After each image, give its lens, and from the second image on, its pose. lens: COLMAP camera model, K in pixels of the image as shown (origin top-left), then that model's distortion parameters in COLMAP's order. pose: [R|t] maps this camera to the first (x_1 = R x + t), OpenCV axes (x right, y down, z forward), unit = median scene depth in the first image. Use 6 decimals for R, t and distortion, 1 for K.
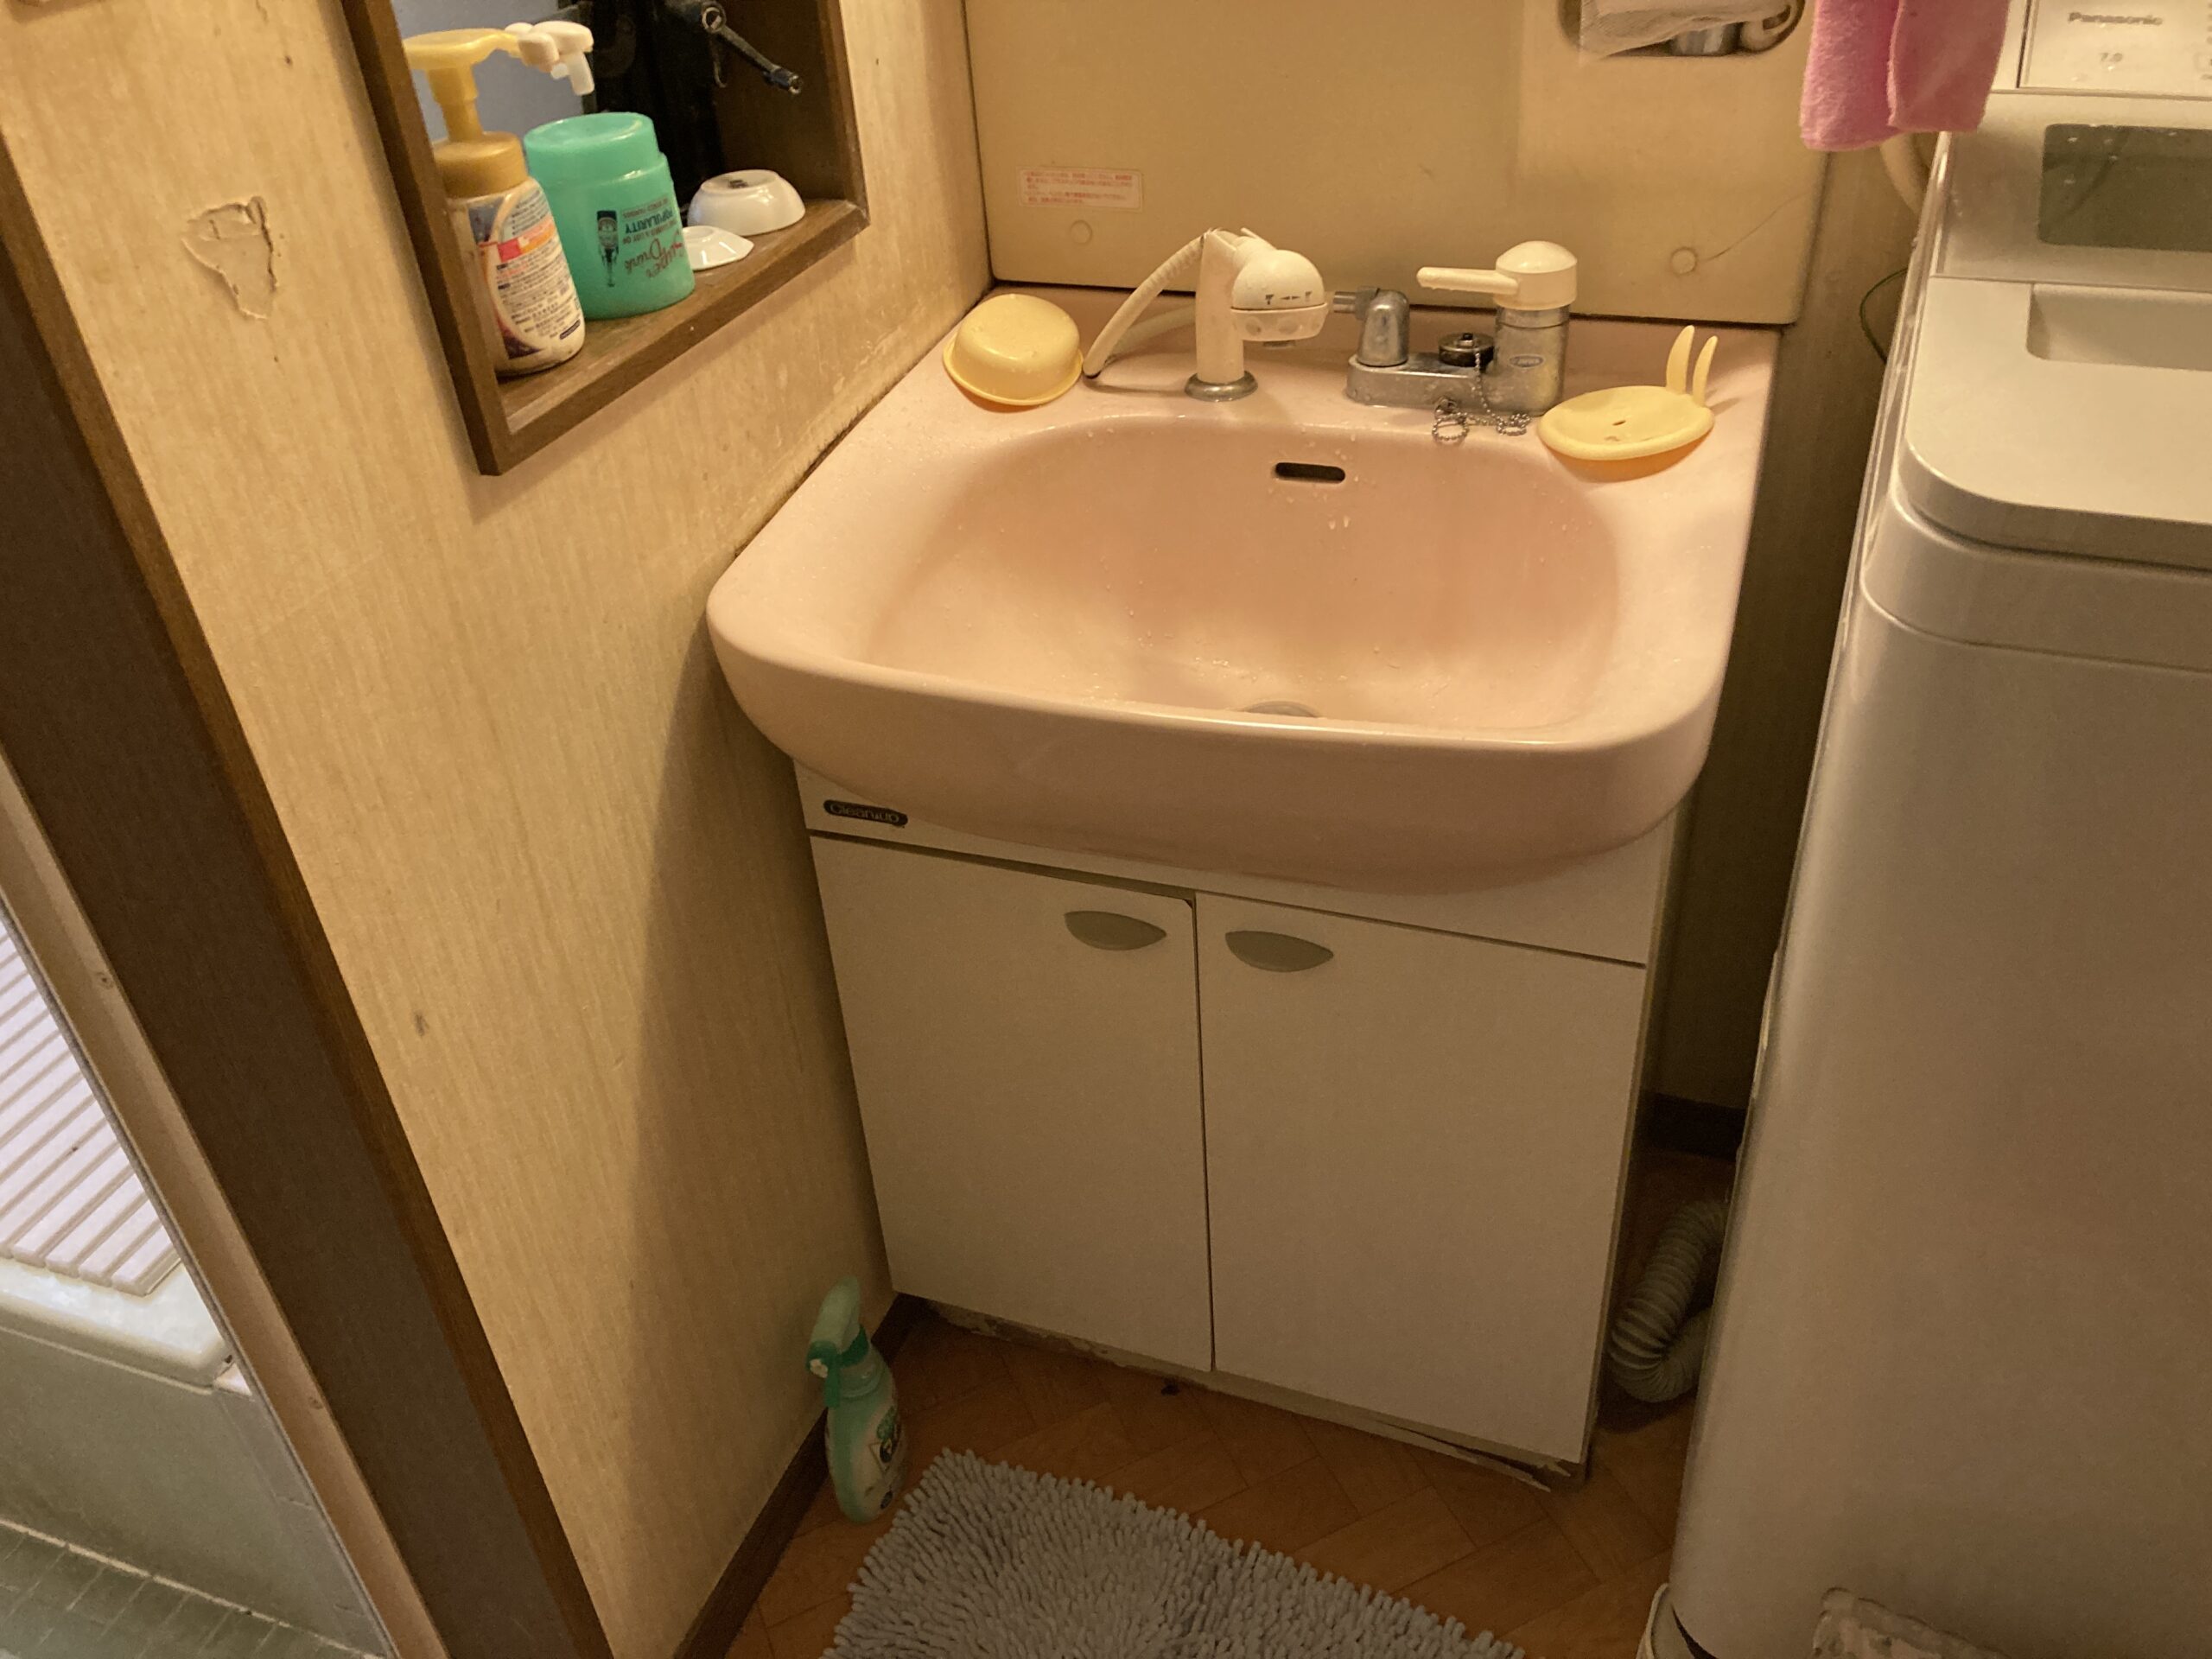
lens RADIAL K [[1814.3, 0, 1107.3], [0, 1814.3, 830.9], [0, 0, 1]] dist [0.014260, -0.005163]
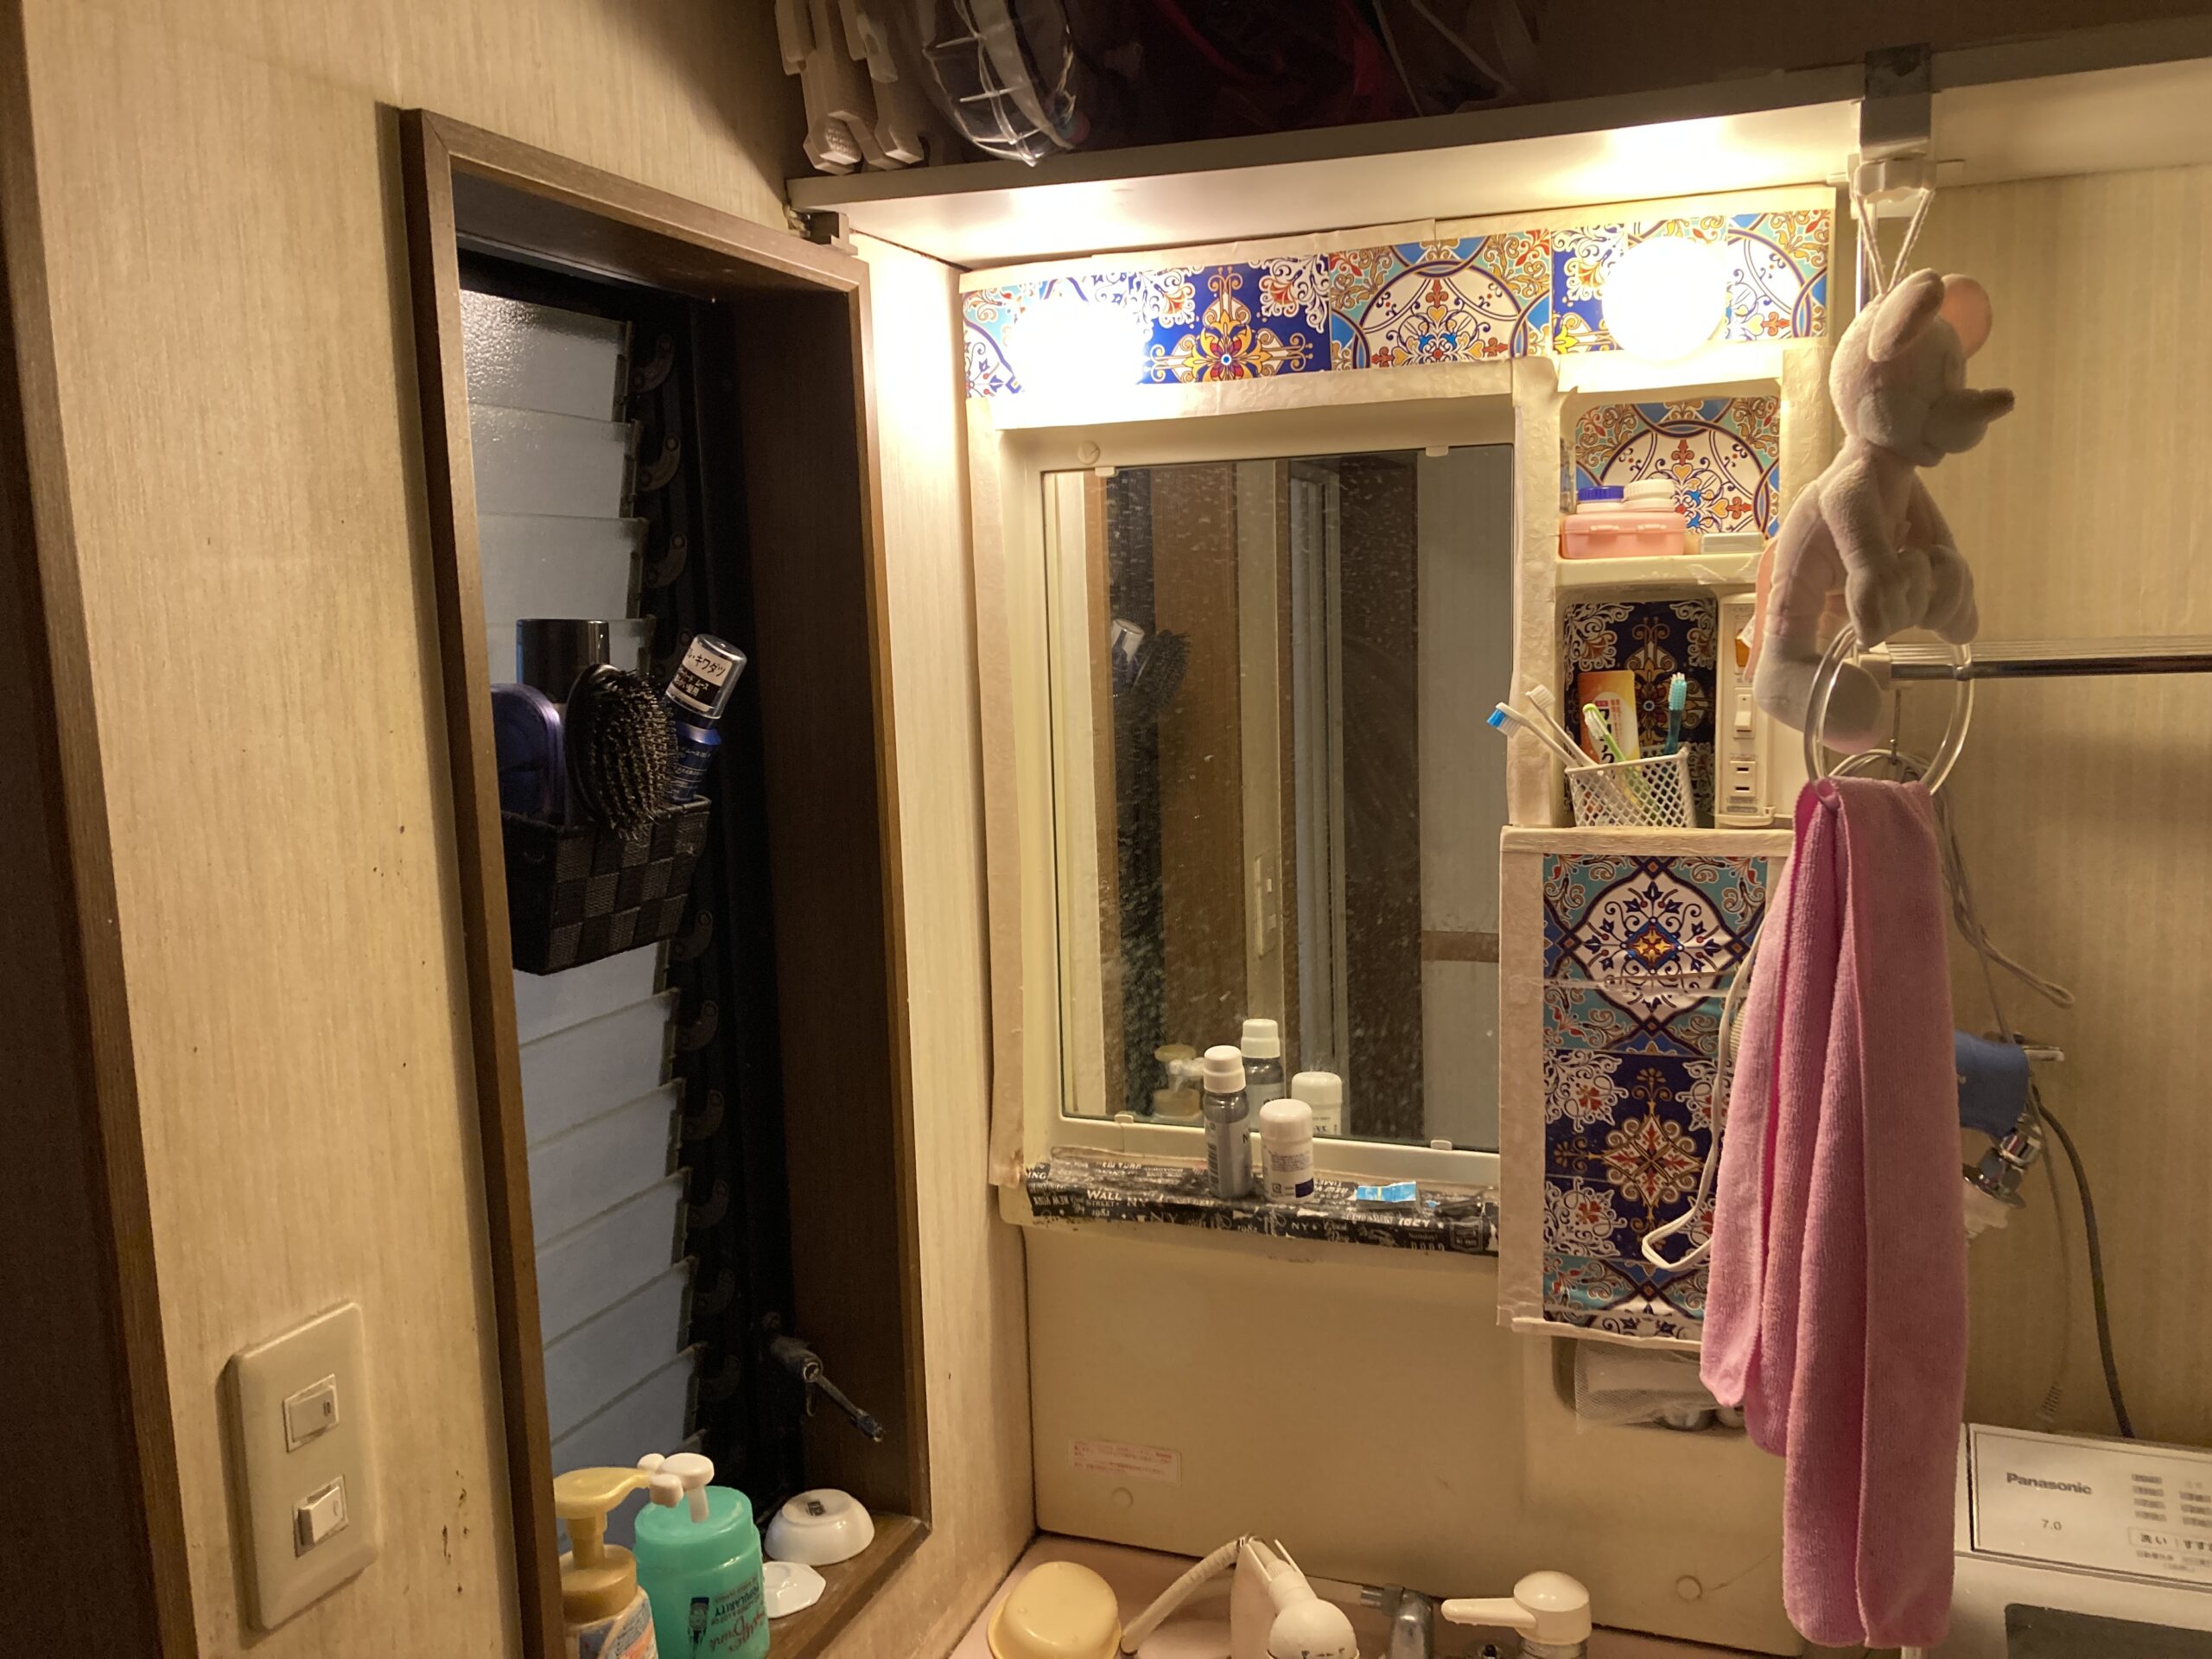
lens RADIAL K [[1814.3, 0, 1109.9], [0, 1814.3, 835.3], [0, 0, 1]] dist [0.014260, -0.005163]
pose [[0.999424, 0.032794, -0.008751, -0.029979], [-0.033194, 0.890557, -0.453658, -0.225724], [-0.007084, 0.453687, 0.891133, -0.160765]]
